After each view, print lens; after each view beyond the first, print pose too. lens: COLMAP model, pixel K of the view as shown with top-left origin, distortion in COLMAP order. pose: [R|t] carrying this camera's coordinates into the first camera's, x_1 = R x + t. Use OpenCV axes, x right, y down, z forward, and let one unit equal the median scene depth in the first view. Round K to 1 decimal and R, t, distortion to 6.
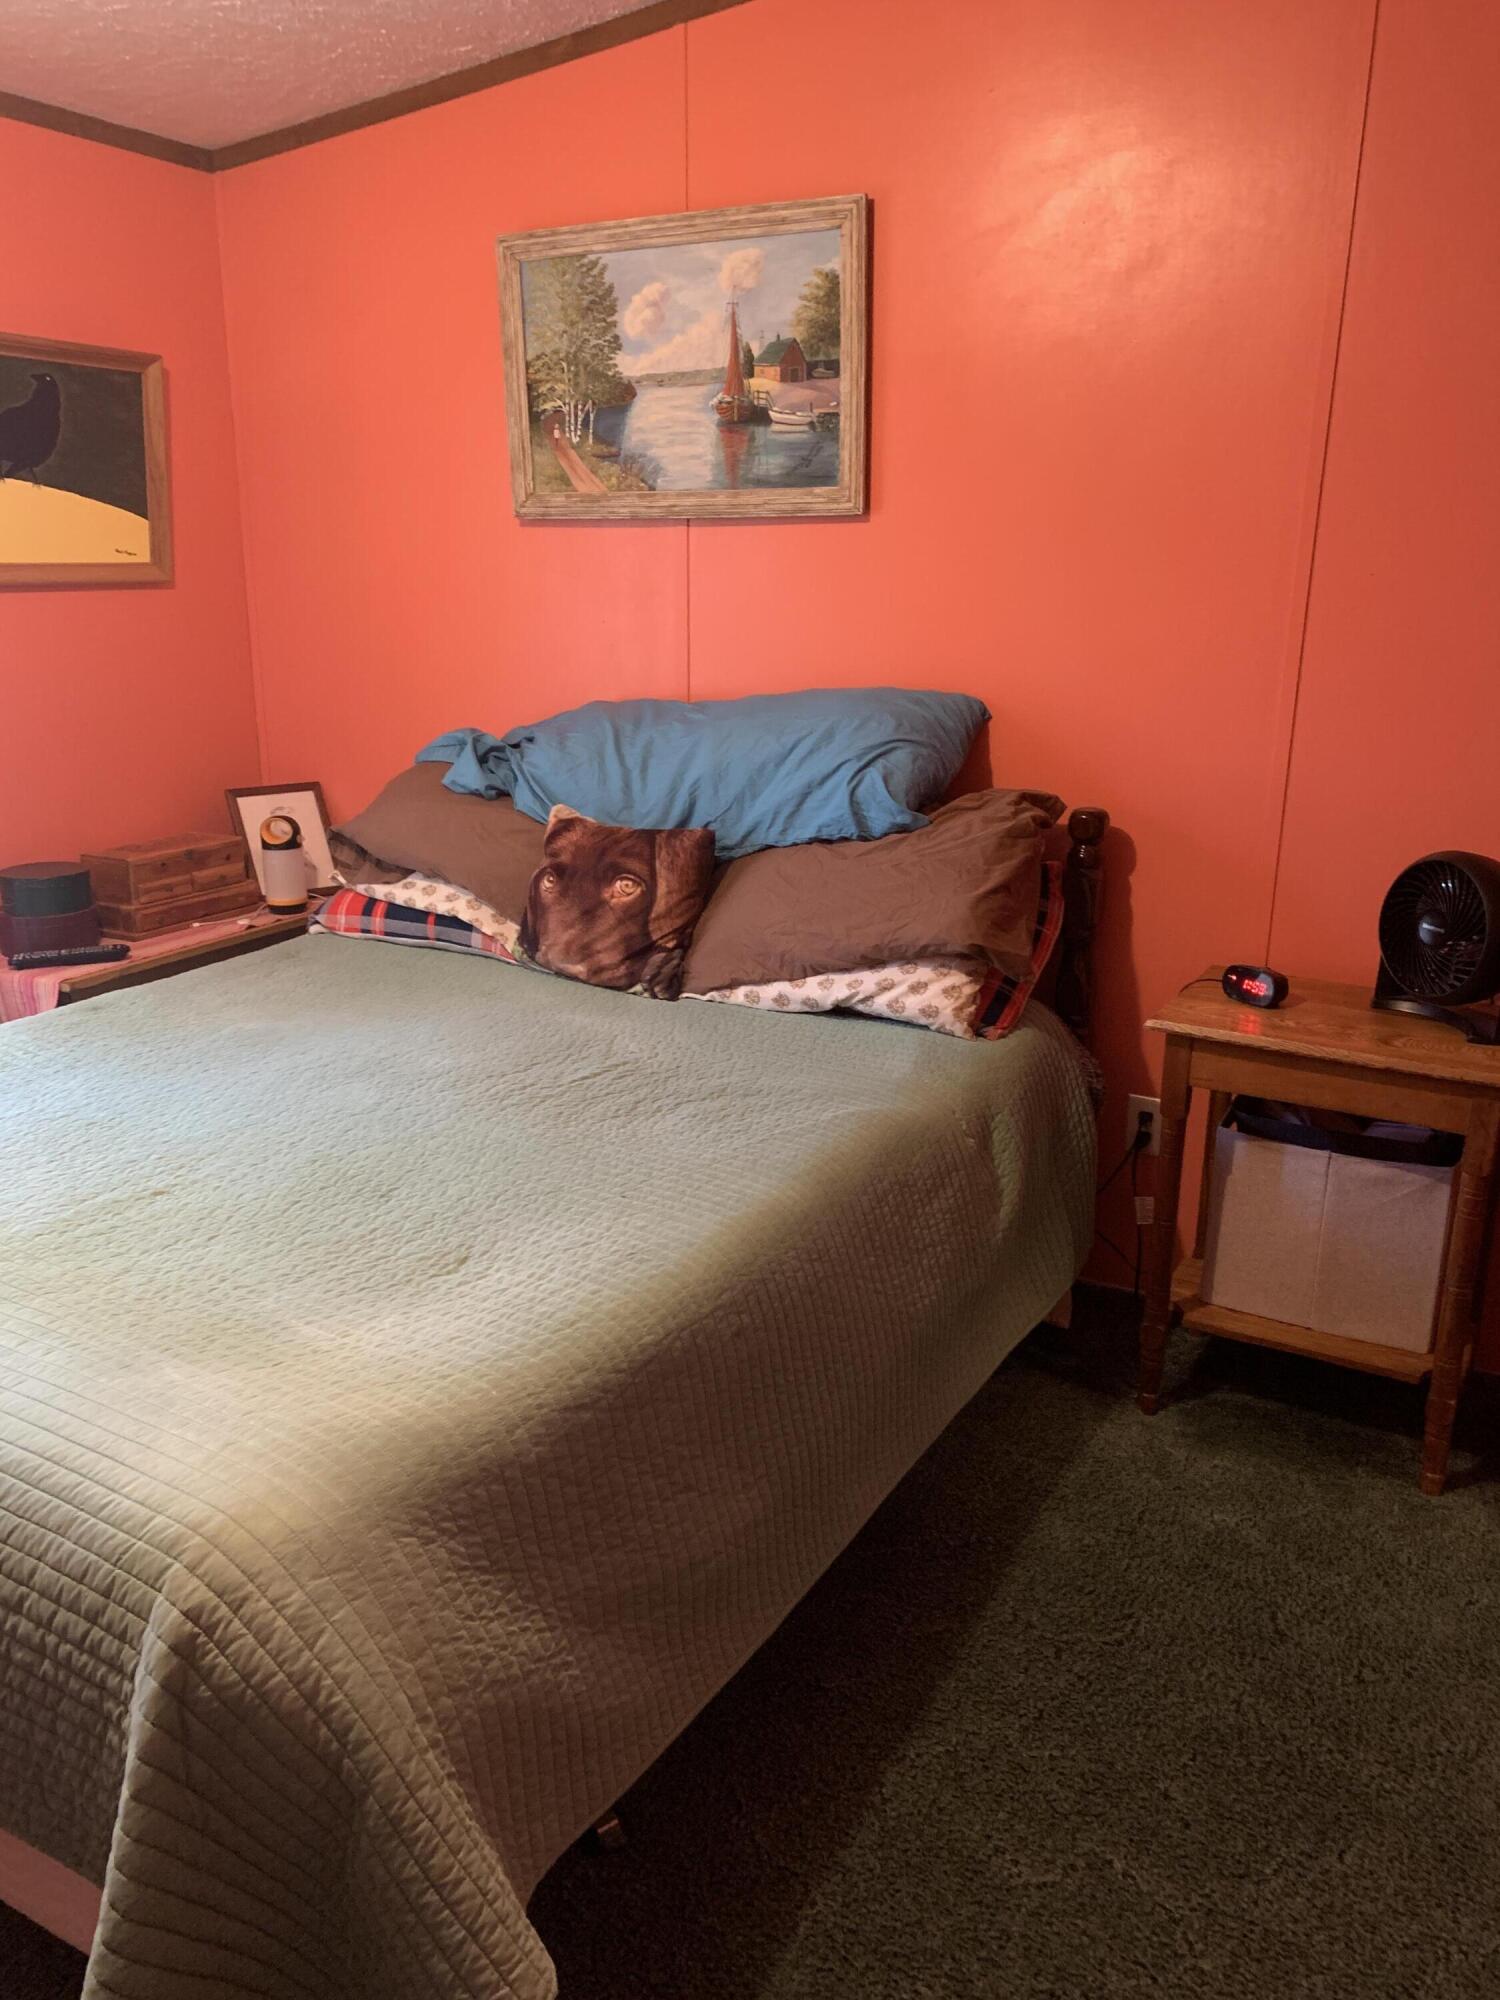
lens RADIAL K [[1539.1, 0, 750.0], [0, 1539.1, 1001.4], [0, 0, 1]] dist [0.051100, -0.070923]
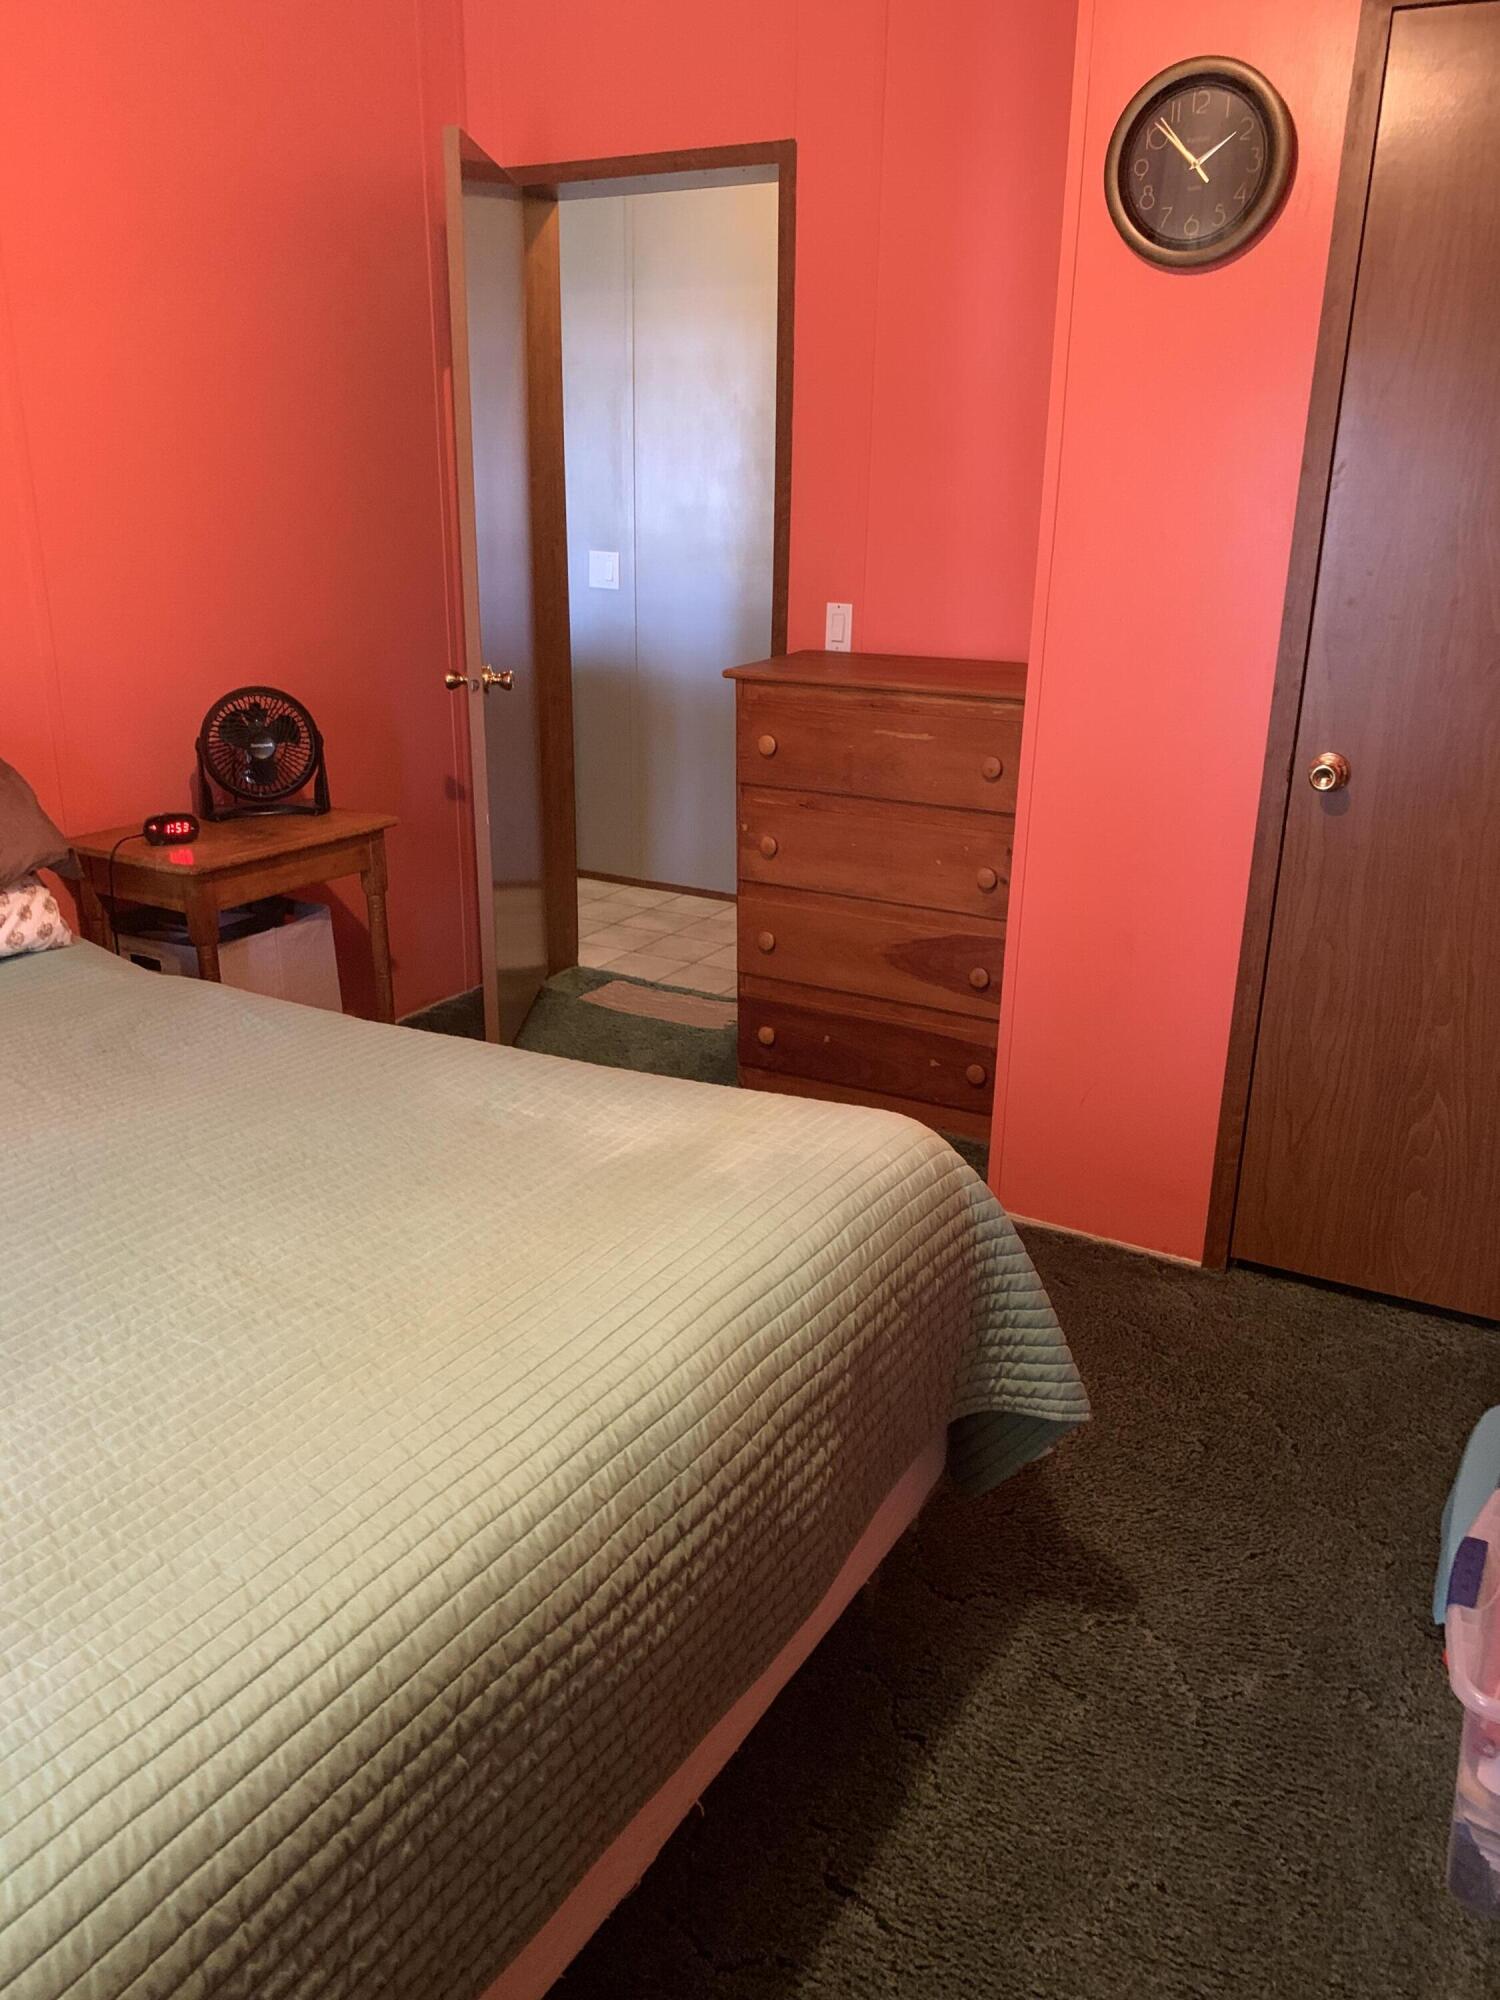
lens RADIAL K [[1539.1, 0, 749.9], [0, 1539.1, 1001.2], [0, 0, 1]] dist [0.051100, -0.070923]
pose [[0.019170, -0.334070, 0.942353, -0.833057], [0.267703, 0.909828, 0.317093, -0.147680], [-0.963311, 0.246193, 0.106873, 0.465979]]
